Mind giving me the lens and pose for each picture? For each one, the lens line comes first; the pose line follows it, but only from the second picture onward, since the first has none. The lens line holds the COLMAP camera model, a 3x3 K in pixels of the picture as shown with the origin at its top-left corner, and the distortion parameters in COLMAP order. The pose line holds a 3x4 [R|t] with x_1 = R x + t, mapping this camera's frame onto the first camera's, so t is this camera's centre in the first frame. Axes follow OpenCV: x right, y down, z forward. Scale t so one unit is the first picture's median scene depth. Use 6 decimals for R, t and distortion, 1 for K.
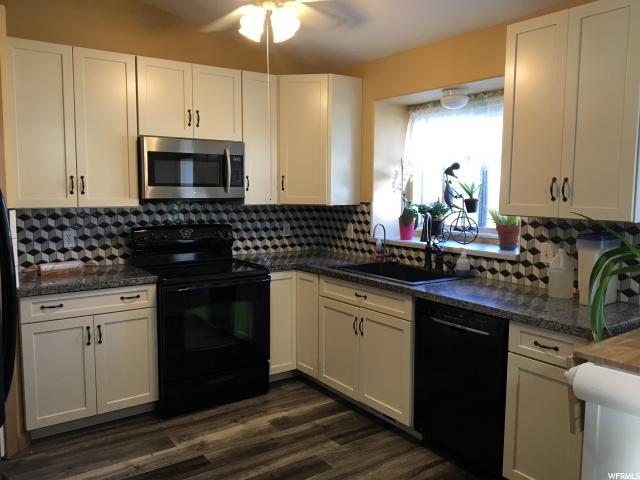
lens RADIAL K [[537.5, 0, 320.0], [0, 537.5, 240.0], [0, 0, 1]] dist [0.013512, 0.003720]
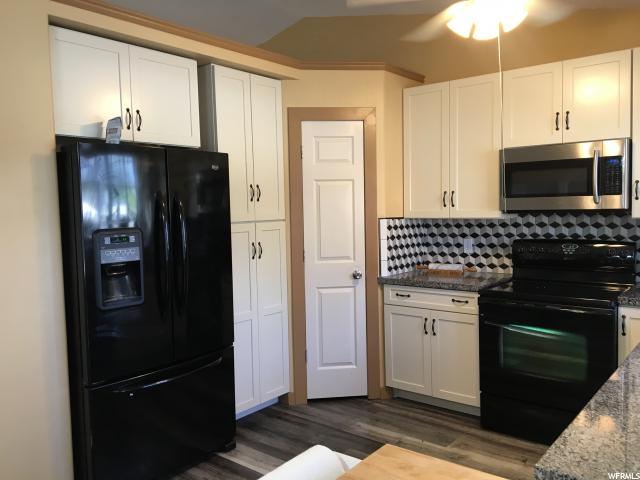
lens RADIAL K [[537.5, 0, 320.0], [0, 537.5, 240.0], [0, 0, 1]] dist [0.013512, 0.003720]
pose [[0.263934, 0.052161, -0.963129, 0.586358], [-0.070592, 0.996903, 0.034645, -0.033205], [0.961954, 0.058846, 0.266798, 0.413866]]
